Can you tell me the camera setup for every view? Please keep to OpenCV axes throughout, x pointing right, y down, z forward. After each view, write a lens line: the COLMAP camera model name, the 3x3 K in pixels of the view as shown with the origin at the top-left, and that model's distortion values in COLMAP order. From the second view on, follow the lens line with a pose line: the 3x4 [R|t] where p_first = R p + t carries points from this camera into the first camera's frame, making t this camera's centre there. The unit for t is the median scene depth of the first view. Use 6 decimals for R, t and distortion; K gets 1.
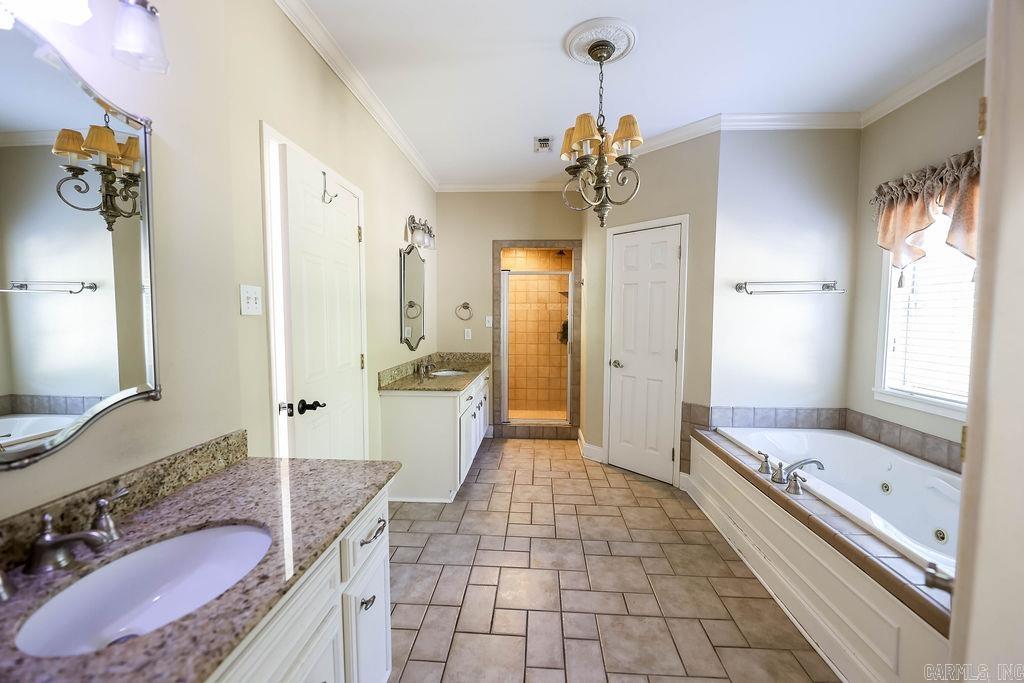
lens RADIAL K [[414.9, 0, 515.4], [0, 414.9, 340.2], [0, 0, 1]] dist [-0.003390, -0.001565]
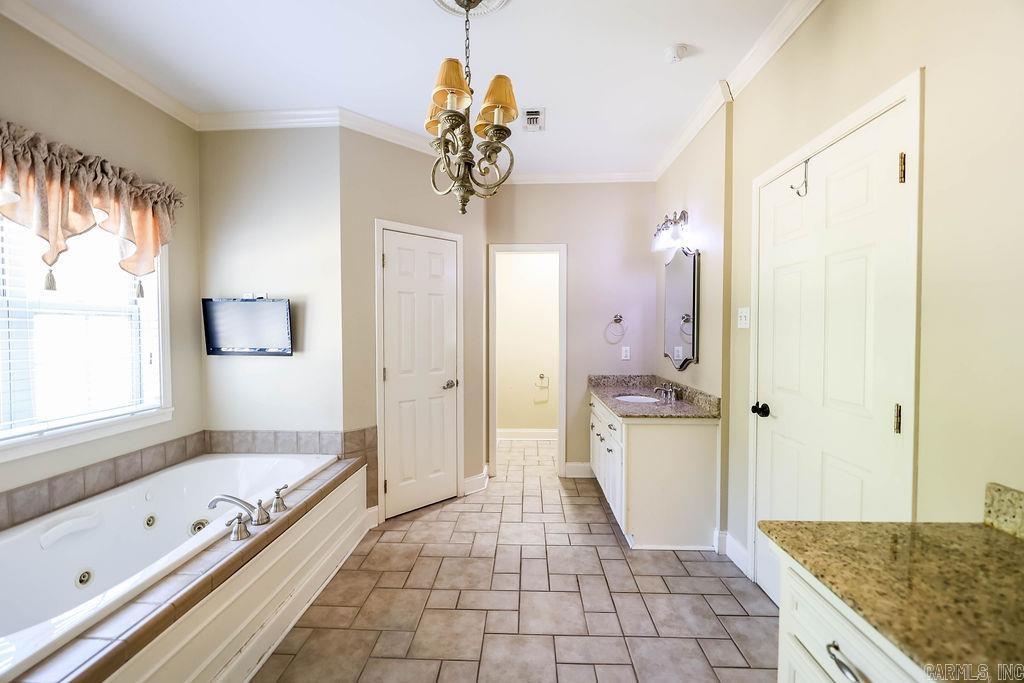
lens RADIAL K [[414.9, 0, 505.5], [0, 414.9, 341.6], [0, 0, 1]] dist [-0.003390, -0.001565]
pose [[-0.999987, -0.001004, -0.005038, 0.103991], [-0.001432, 0.996316, 0.085744, -0.078146], [0.004934, 0.085750, -0.996304, 1.373388]]
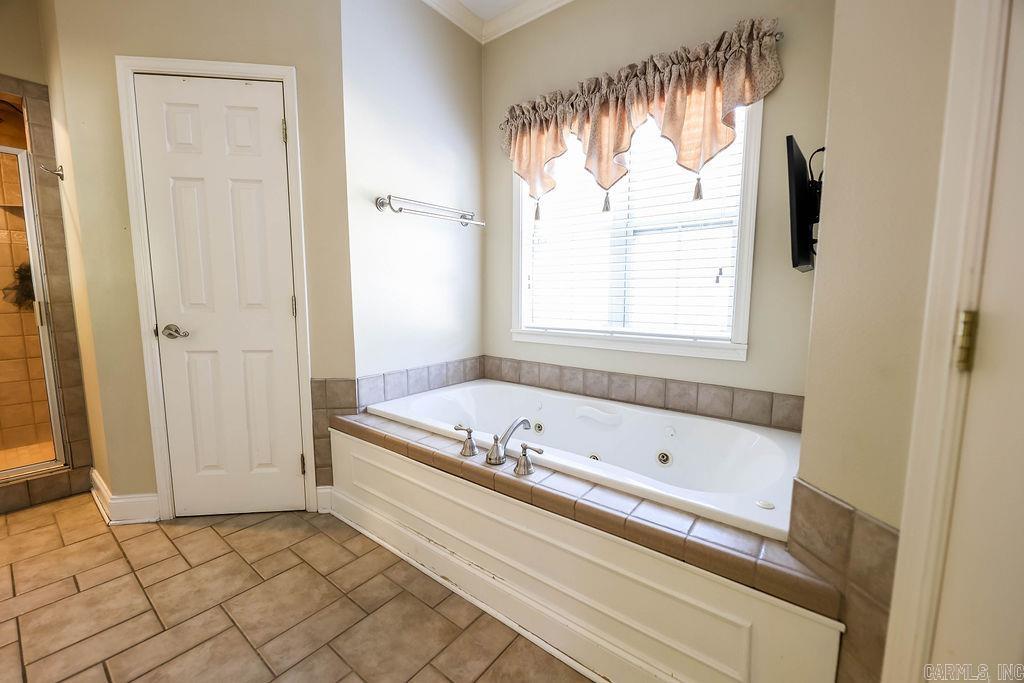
lens RADIAL K [[414.9, 0, 511.5], [0, 414.9, 341.1], [0, 0, 1]] dist [-0.003390, -0.001565]
pose [[0.569203, -0.099785, 0.816120, 0.074092], [0.051362, 0.994985, 0.085832, 0.058718], [-0.820591, -0.006938, 0.571473, 0.434421]]
